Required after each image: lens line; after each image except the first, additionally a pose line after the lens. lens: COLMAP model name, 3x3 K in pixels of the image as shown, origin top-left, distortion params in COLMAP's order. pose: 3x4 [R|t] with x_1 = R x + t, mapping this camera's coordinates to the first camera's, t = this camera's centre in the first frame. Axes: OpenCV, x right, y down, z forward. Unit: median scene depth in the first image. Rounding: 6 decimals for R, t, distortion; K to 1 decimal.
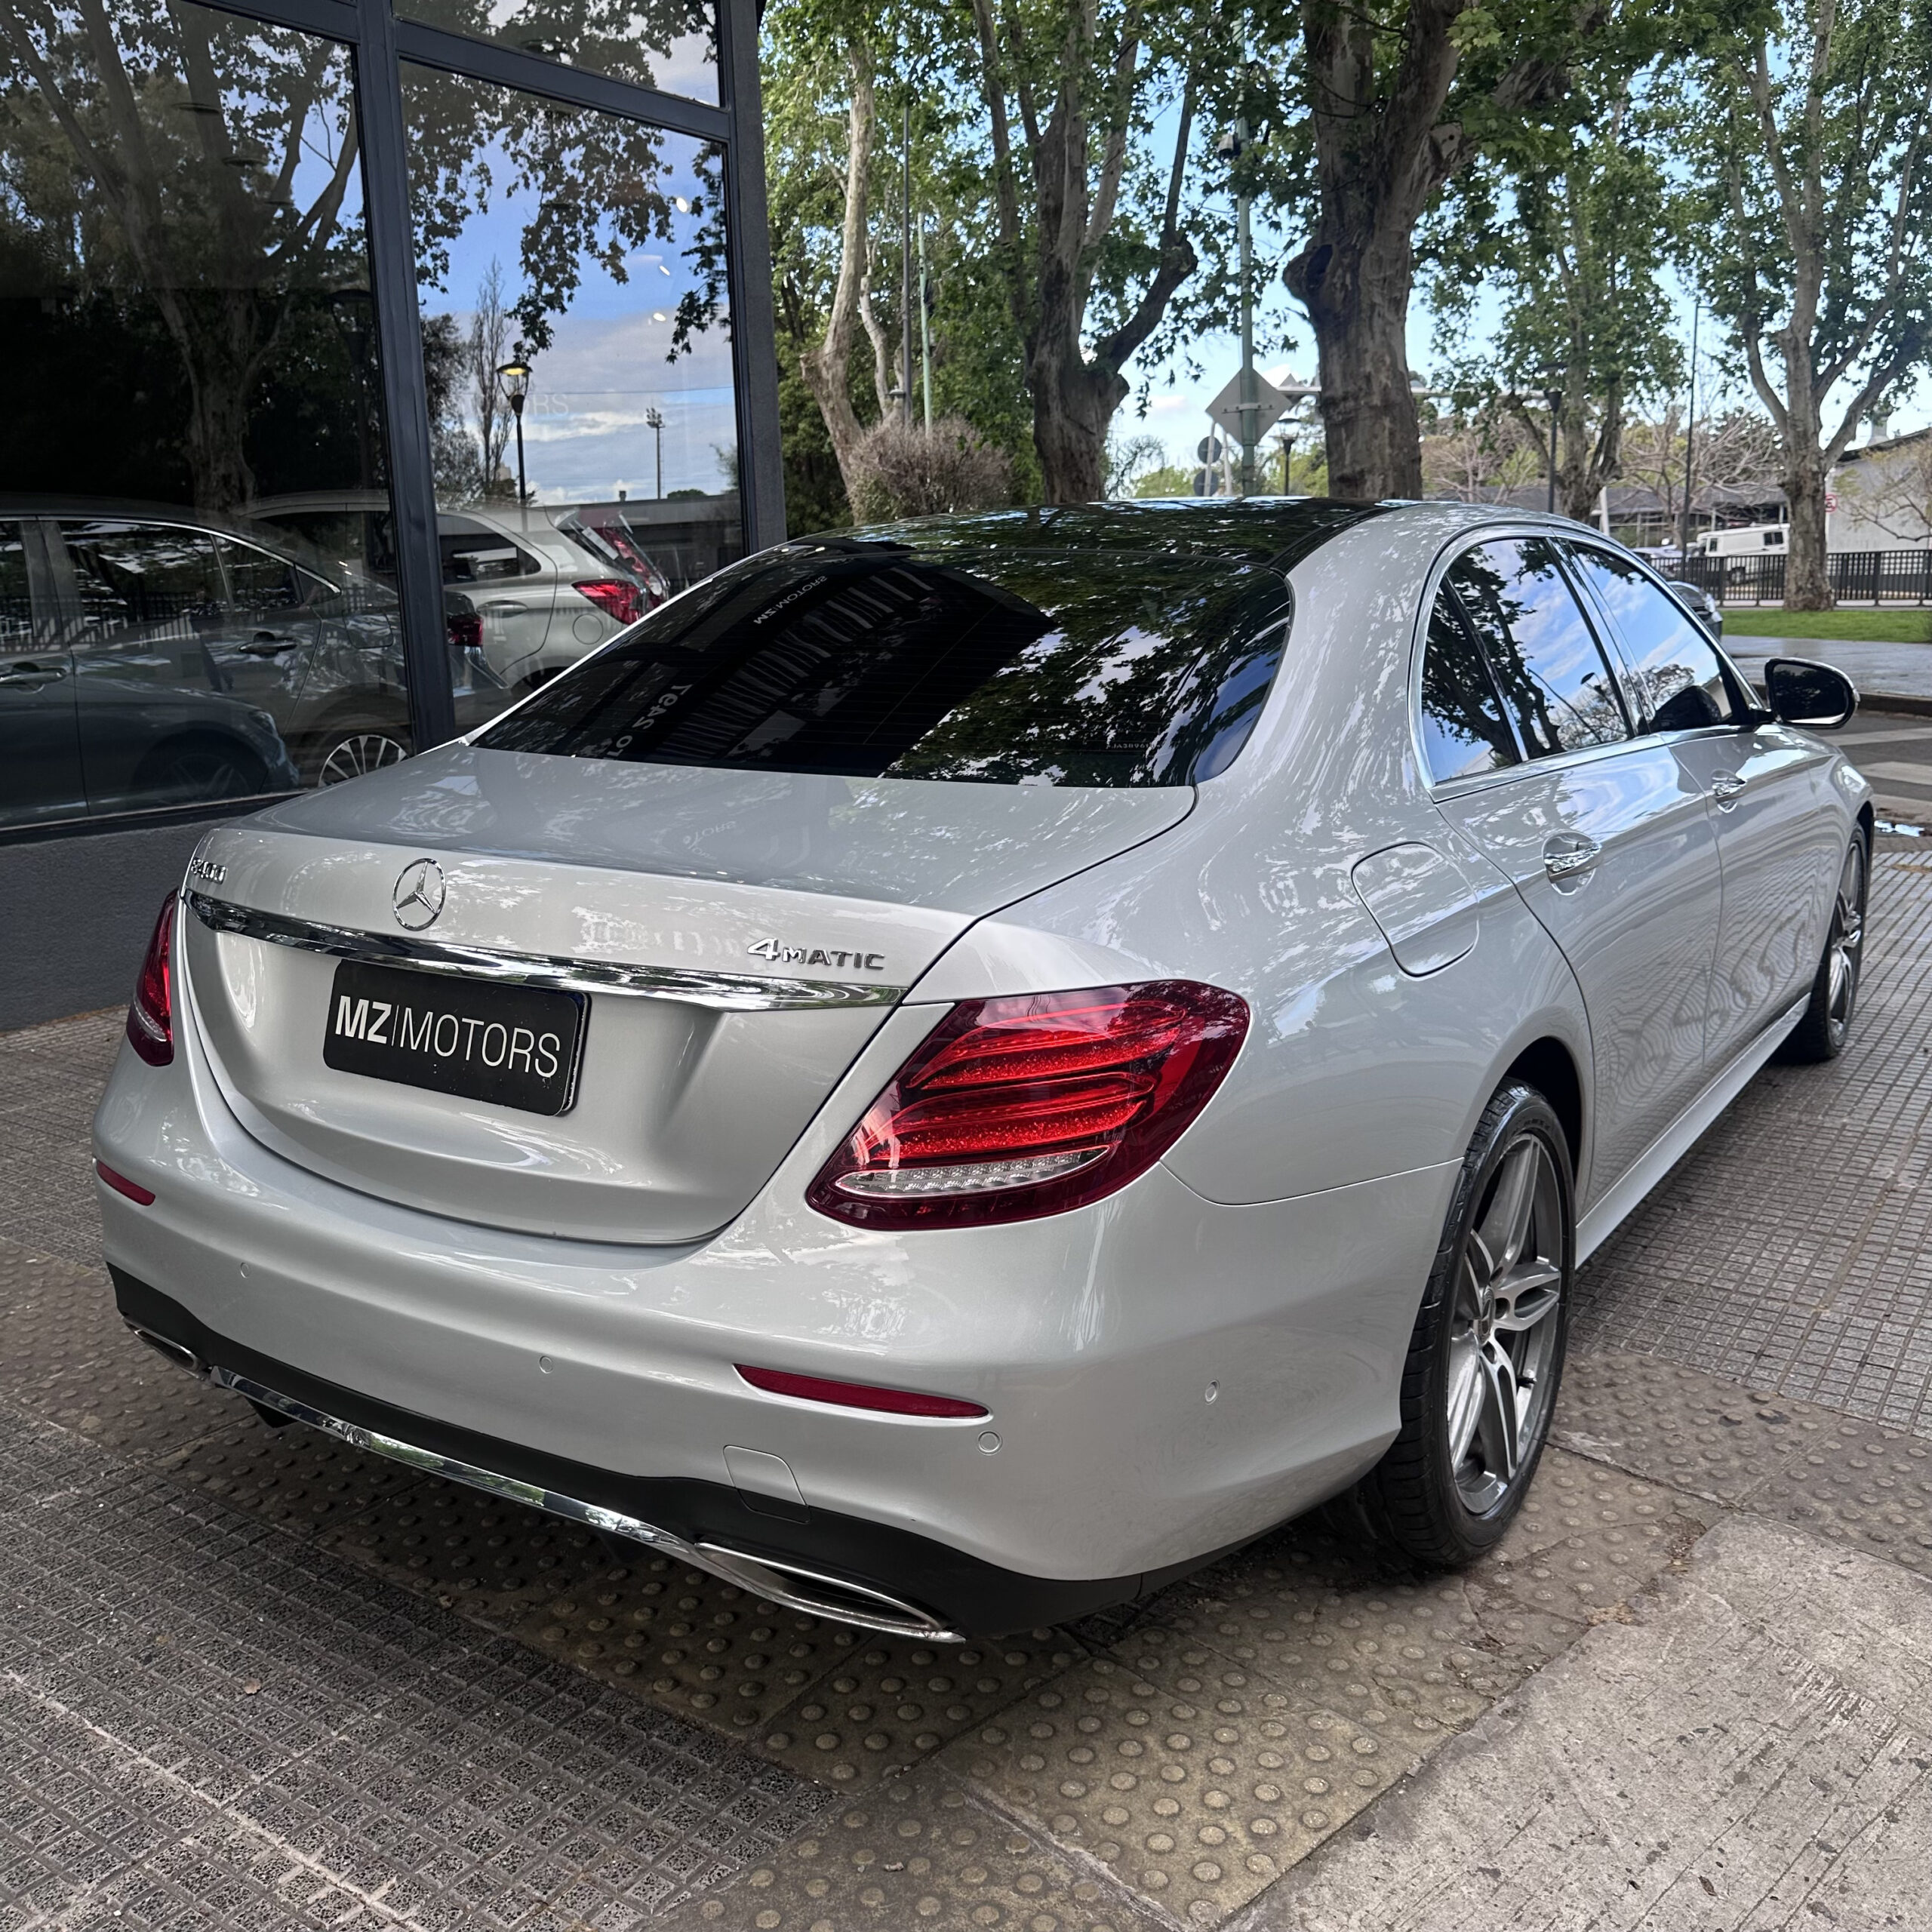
lens RADIAL K [[1775.8, 0, 984.1], [0, 1775.8, 973.0], [0, 0, 1]] dist [0.066289, -0.123448]
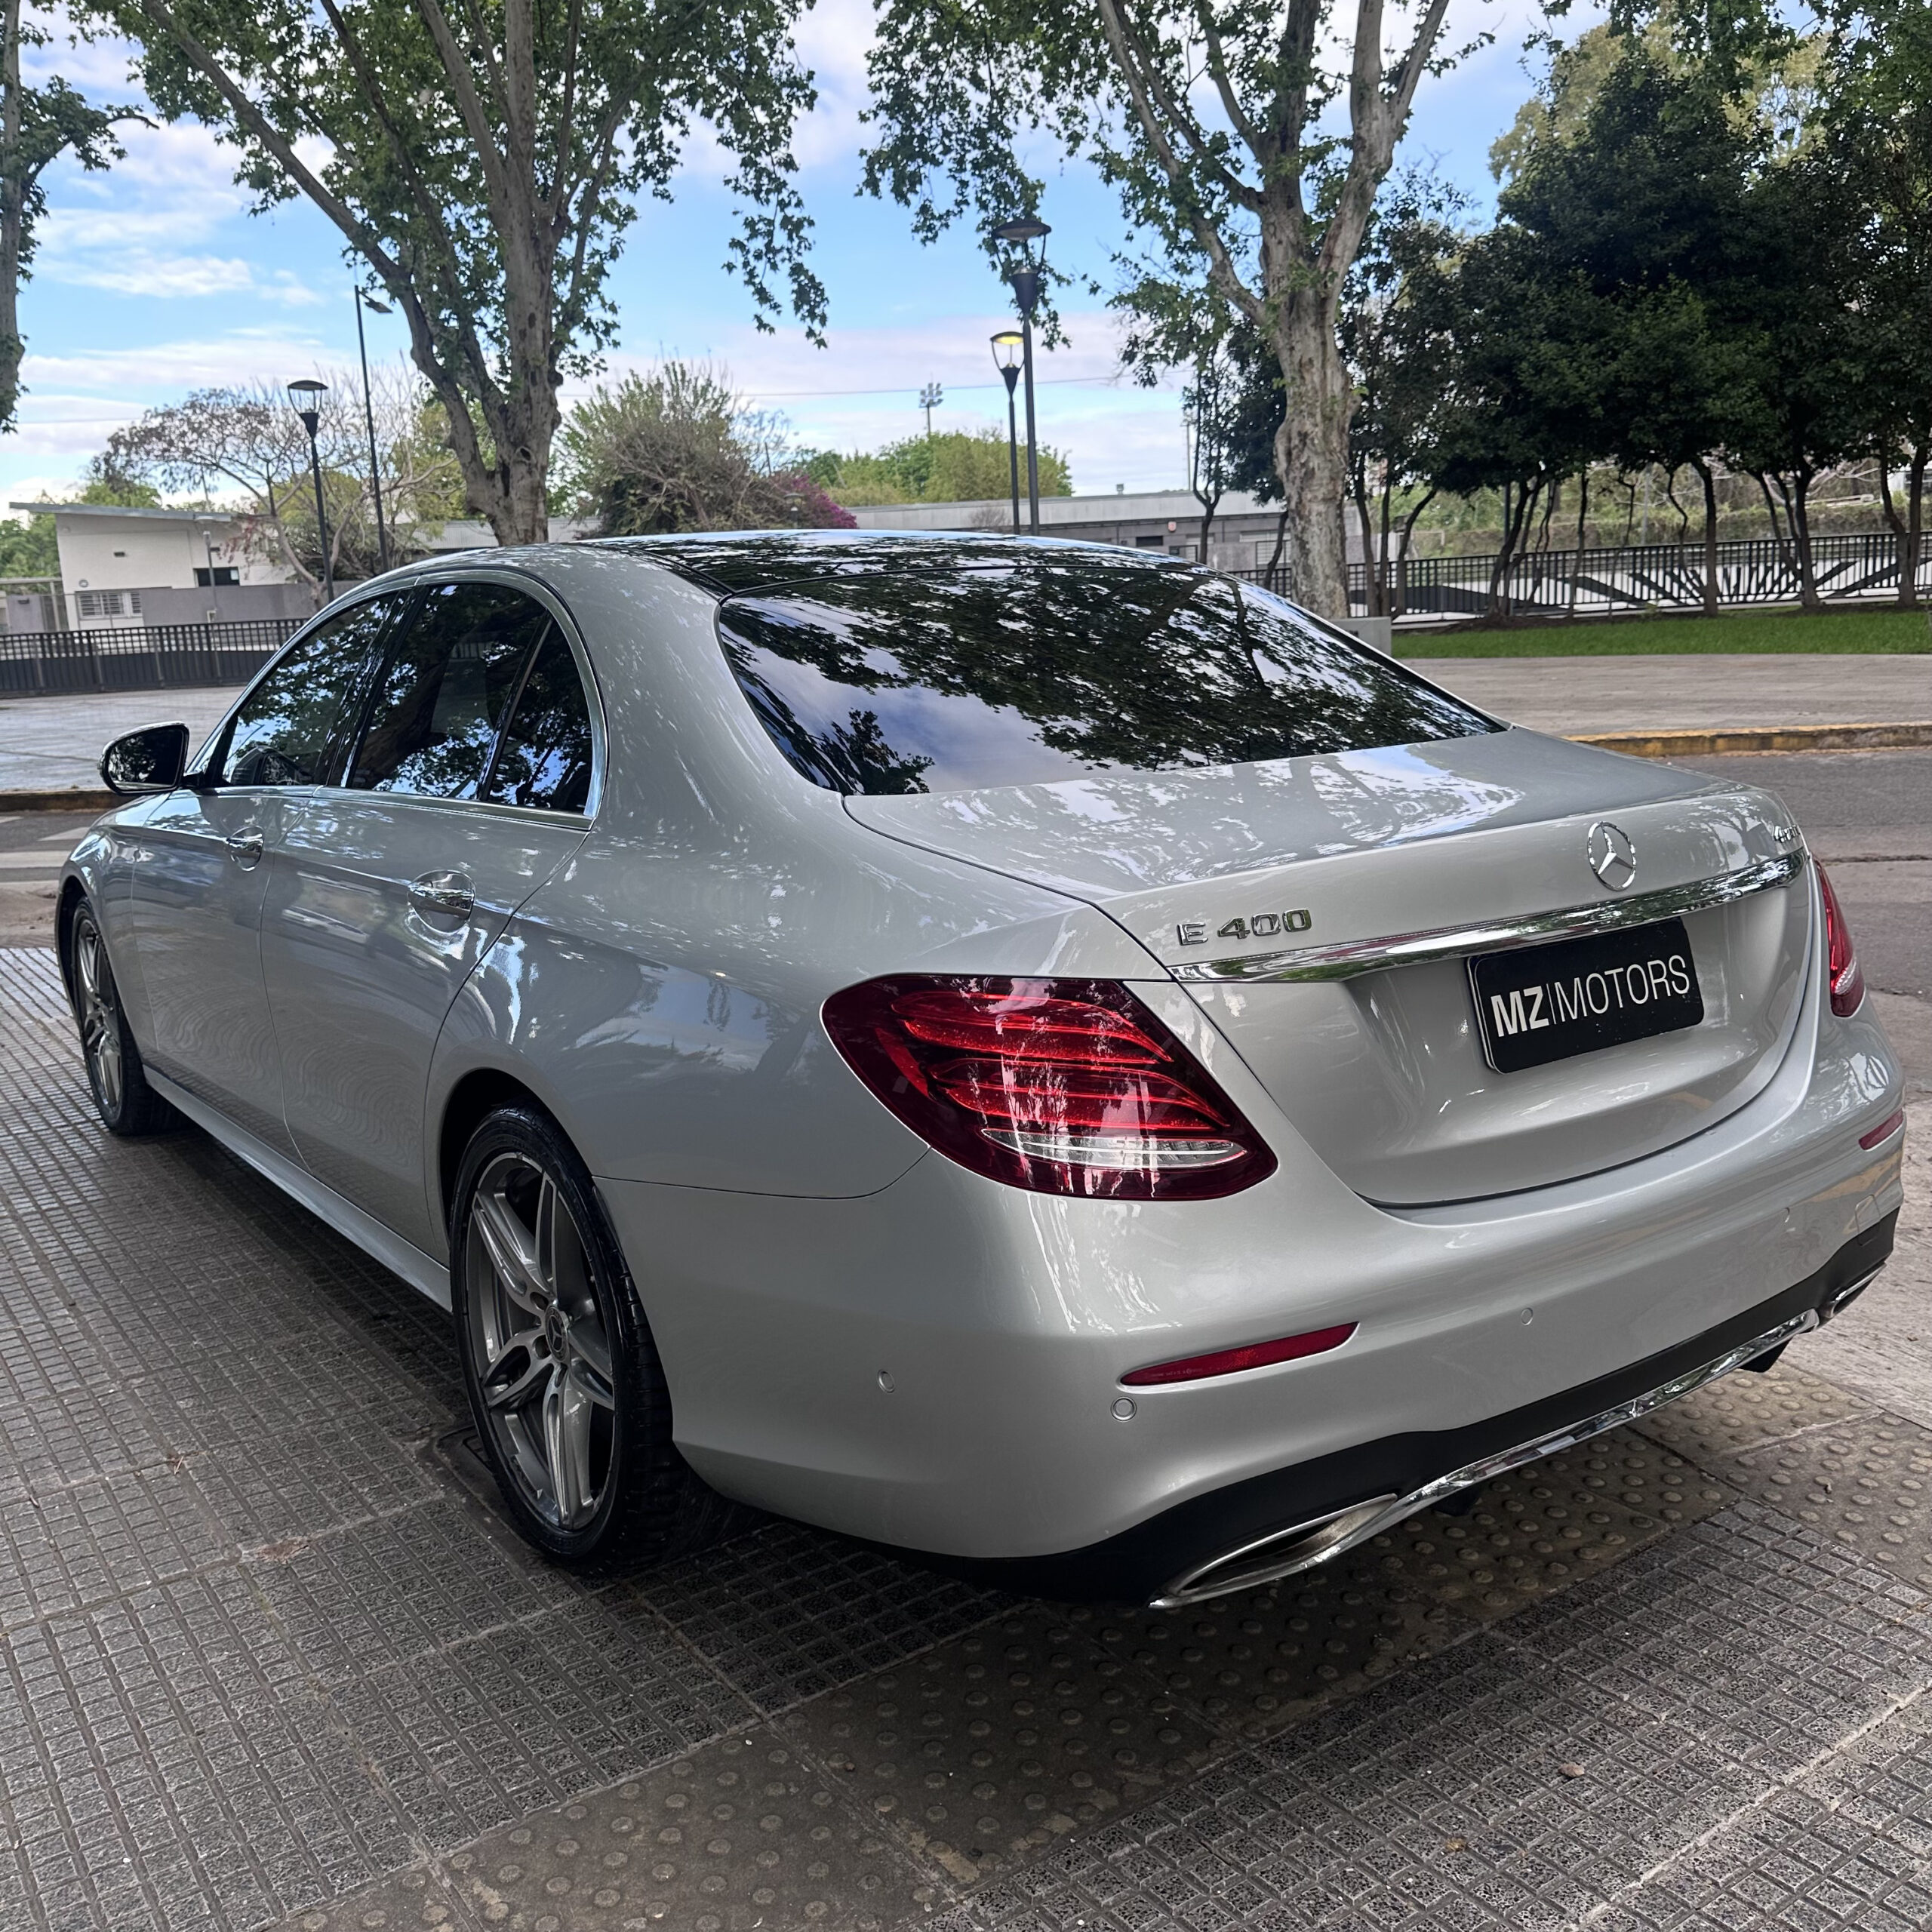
lens RADIAL K [[1779.8, 0, 932.4], [0, 1779.8, 979.9], [0, 0, 1]] dist [0.031971, -0.045539]
pose [[0.360915, -0.182463, 0.914575, -0.124592], [0.234274, 0.966966, 0.100465, -0.014982], [-0.902694, 0.178002, 0.391738, 0.084544]]
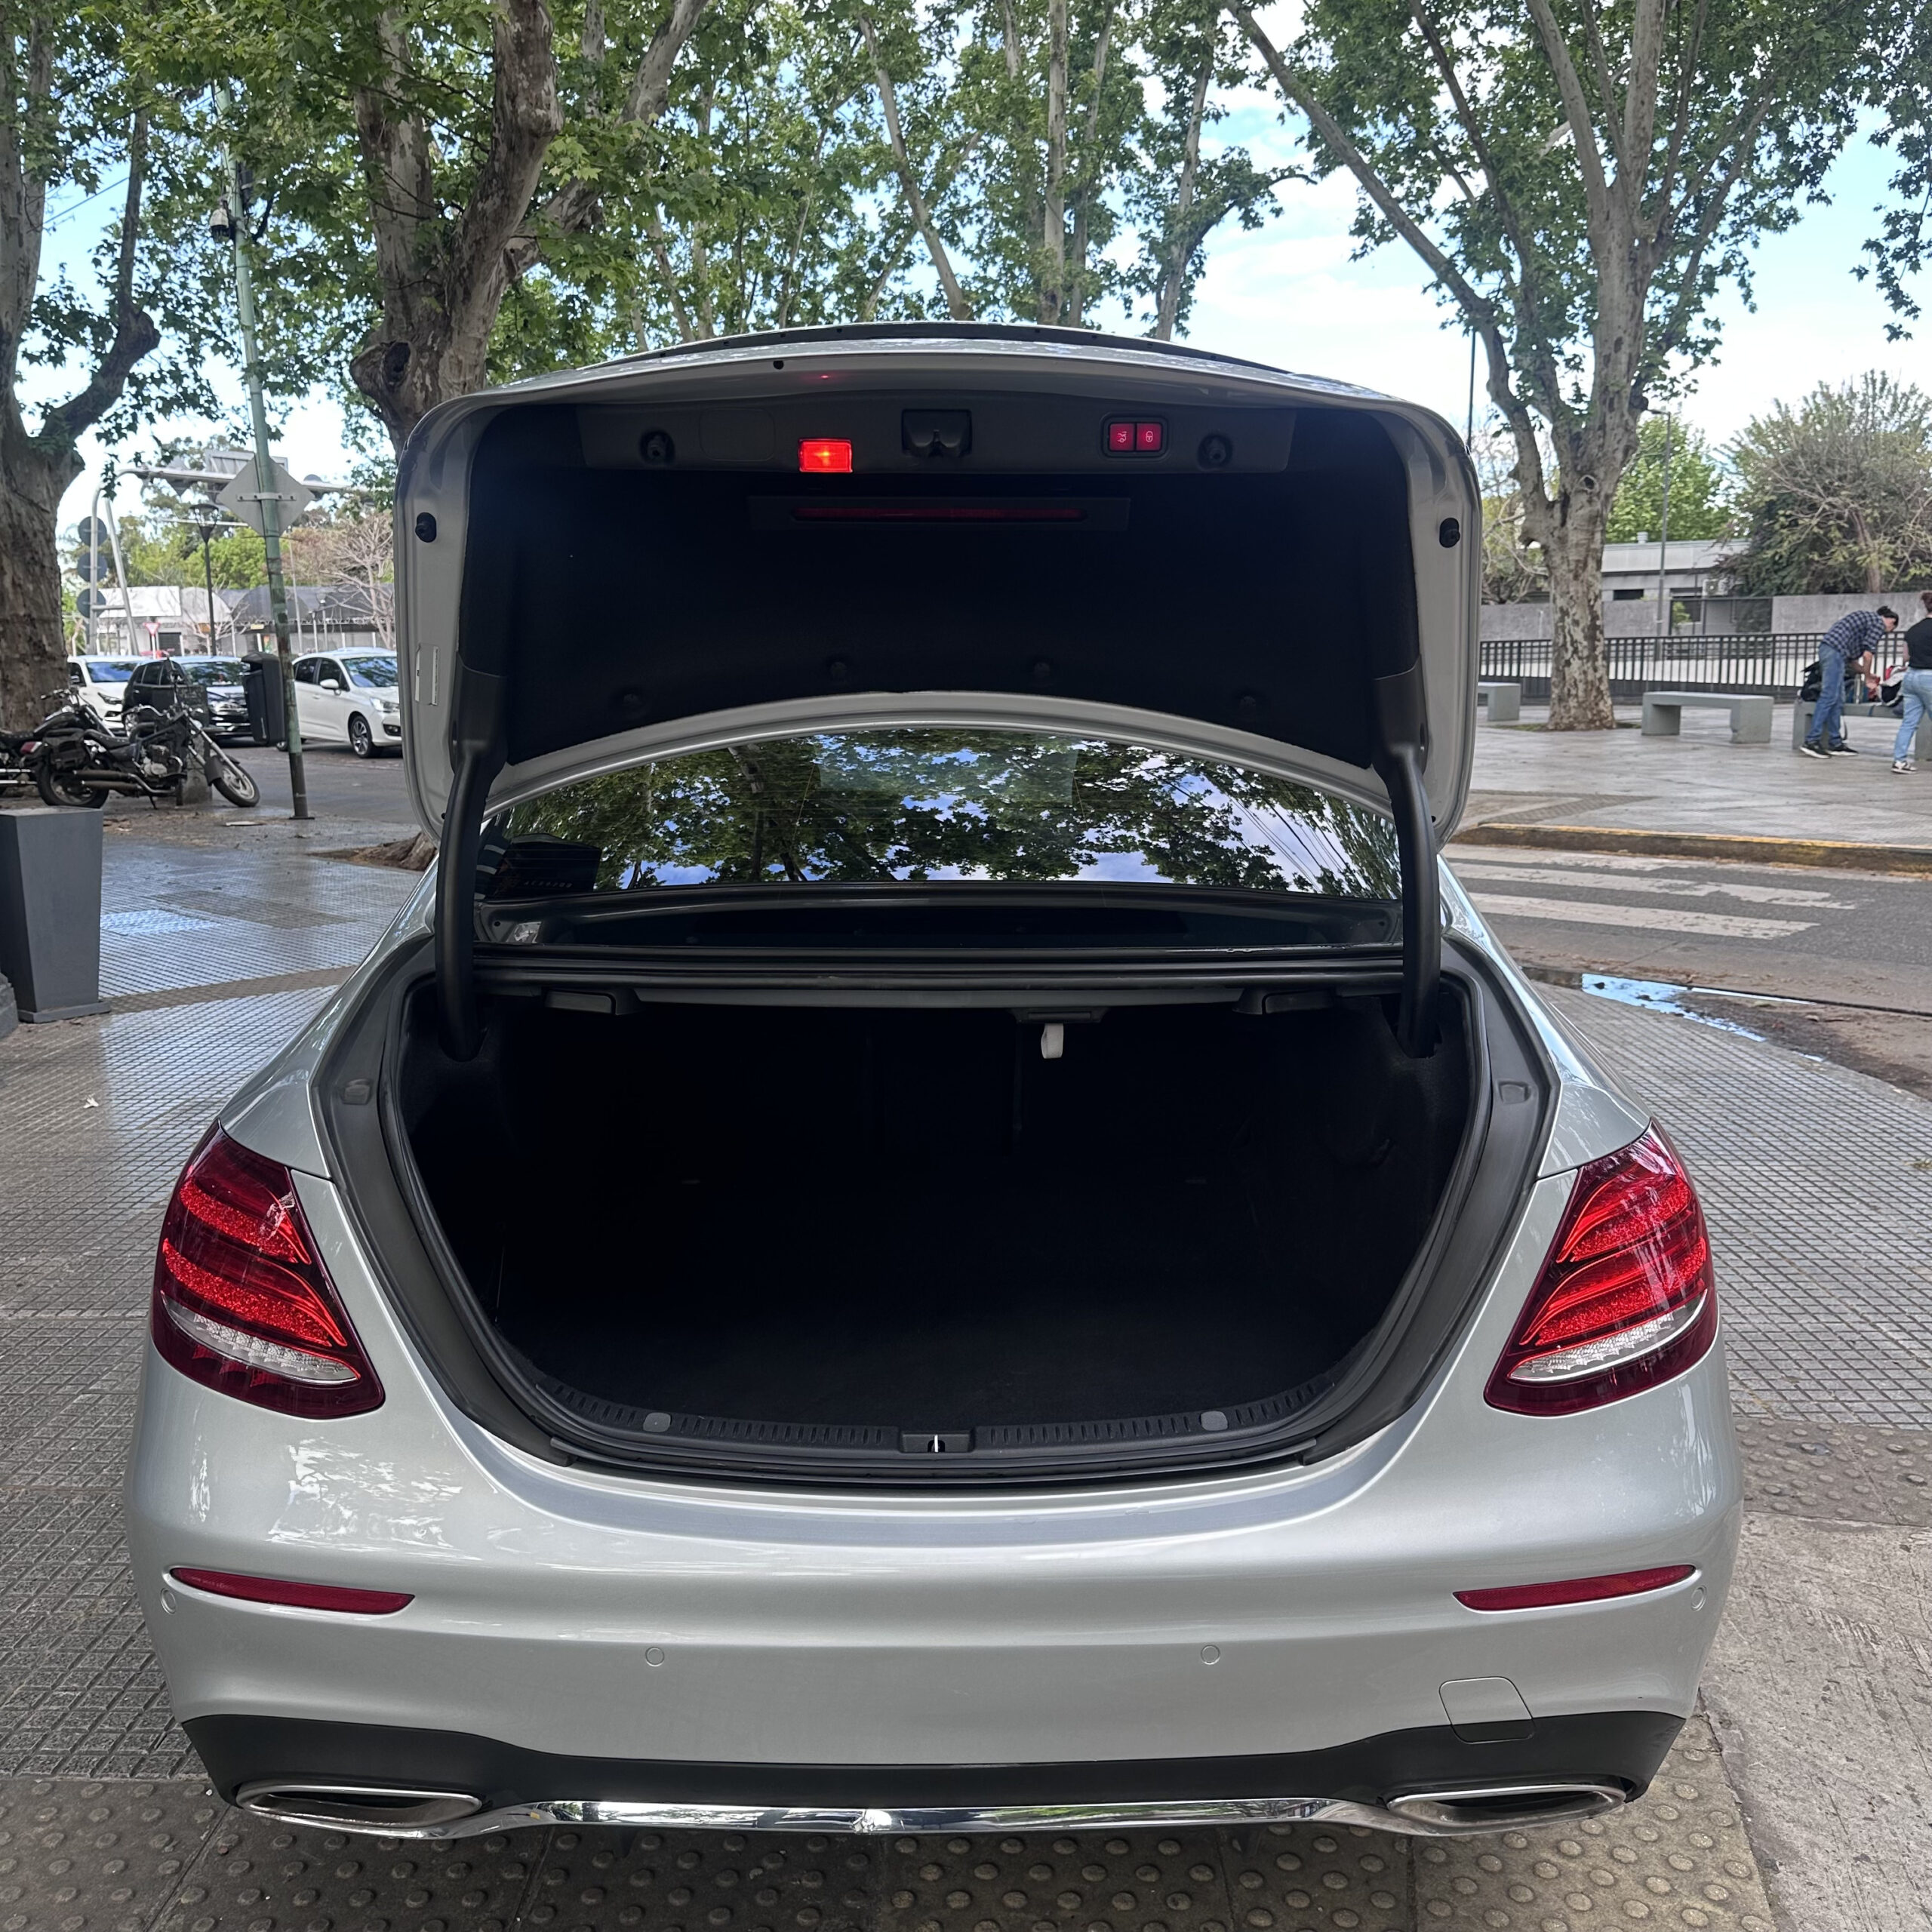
lens RADIAL K [[1784.5, 0, 966.0], [0, 1784.5, 966.0], [0, 0, 1]] dist [0.023807, -0.034128]
pose [[0.832030, -0.078261, 0.549182, -0.066235], [0.108345, 0.993858, -0.022517, -0.008830], [-0.544047, 0.078236, 0.835399, 0.026304]]
